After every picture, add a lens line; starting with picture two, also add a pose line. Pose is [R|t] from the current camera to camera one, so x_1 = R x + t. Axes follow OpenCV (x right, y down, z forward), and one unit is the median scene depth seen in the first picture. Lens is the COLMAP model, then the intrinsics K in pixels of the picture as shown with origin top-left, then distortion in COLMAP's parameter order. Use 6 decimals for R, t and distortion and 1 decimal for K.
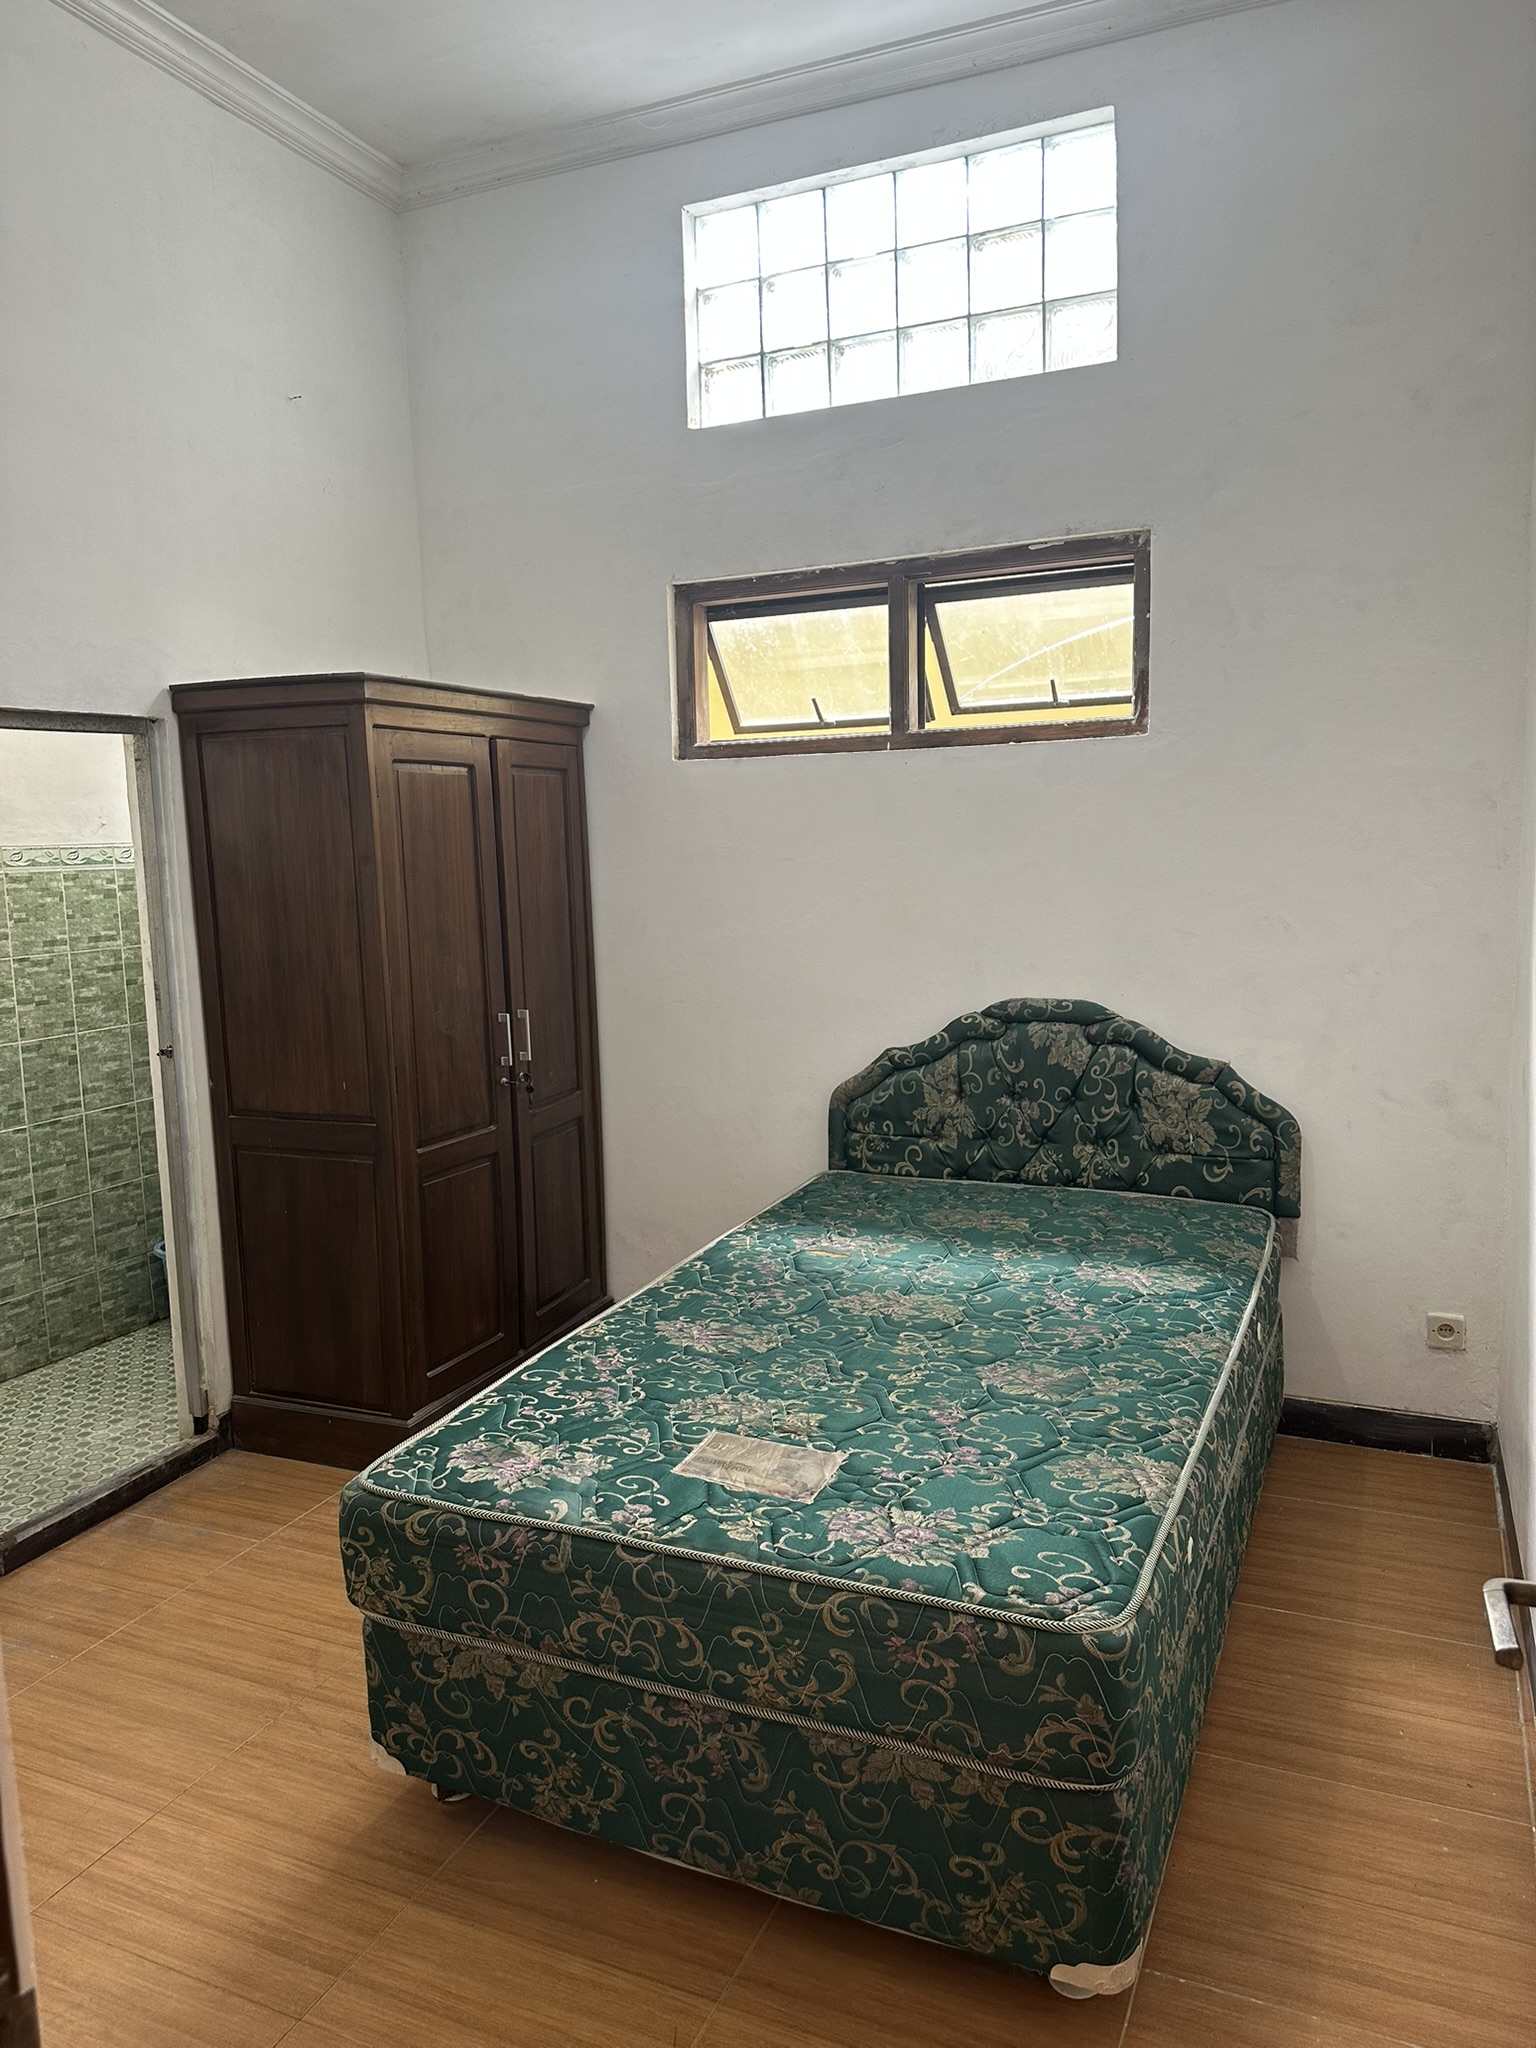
lens RADIAL K [[1441.5, 0, 768.0], [0, 1441.5, 1024.0], [0, 0, 1]] dist [0.070866, -0.078602]
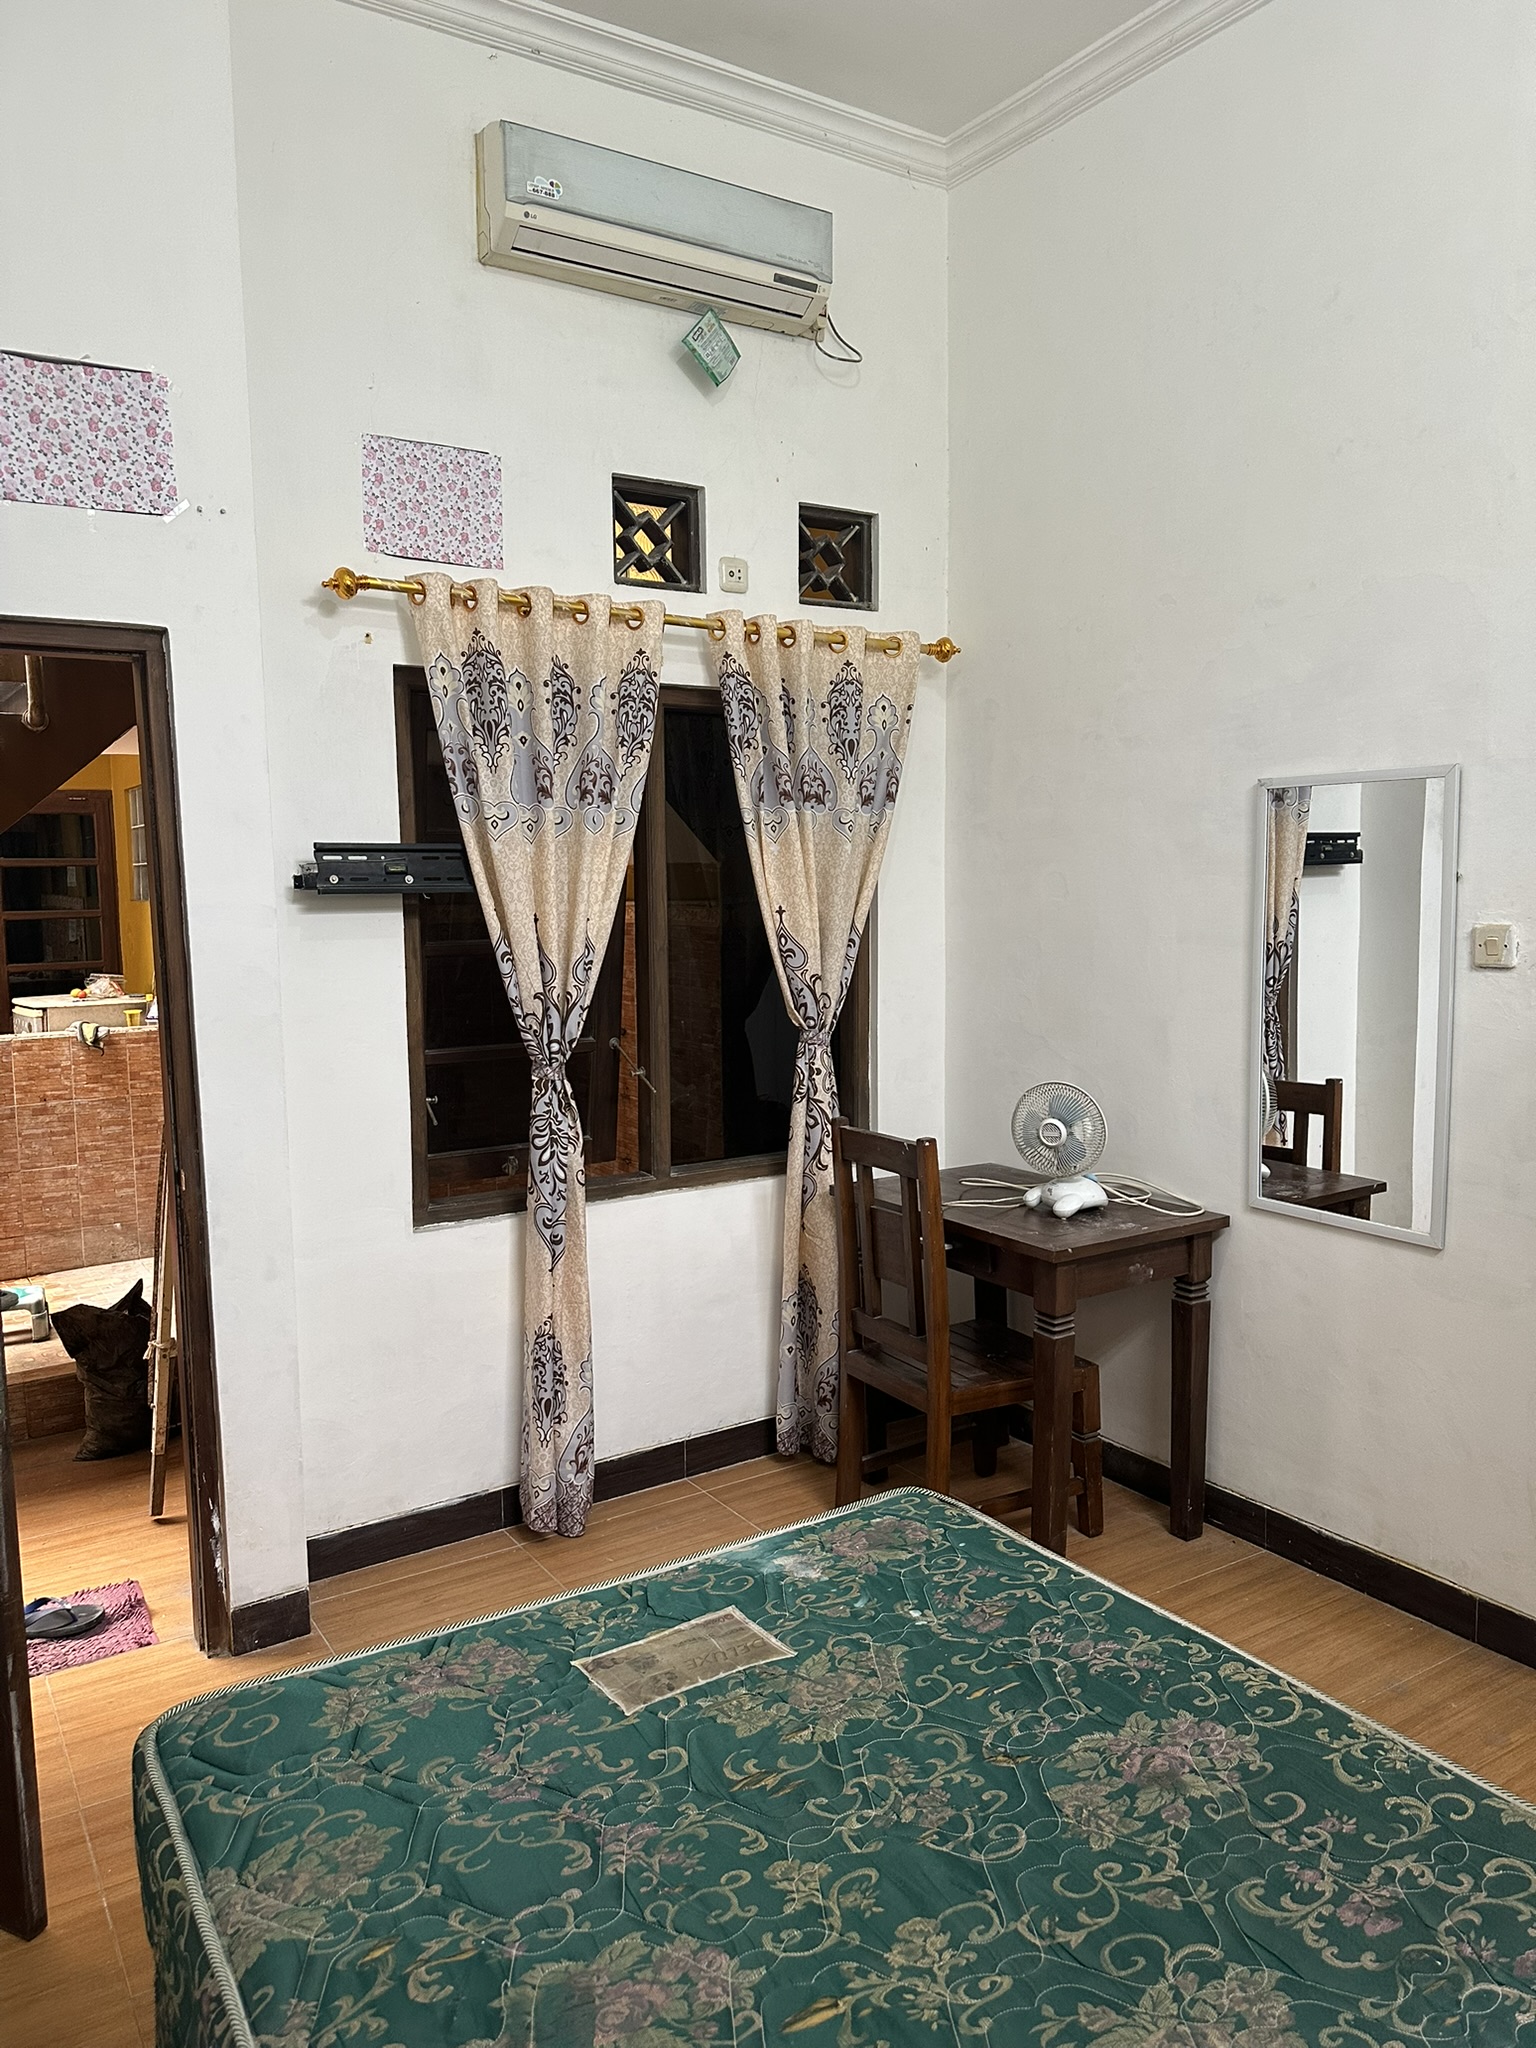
lens RADIAL K [[1453.1, 0, 768.0], [0, 1453.1, 1024.0], [0, 0, 1]] dist [0.007148, -0.008547]
pose [[-0.545912, 0.132355, -0.827322, 0.503406], [-0.077643, 0.975203, 0.207246, -0.185376], [0.834237, 0.177374, -0.522099, 1.175281]]
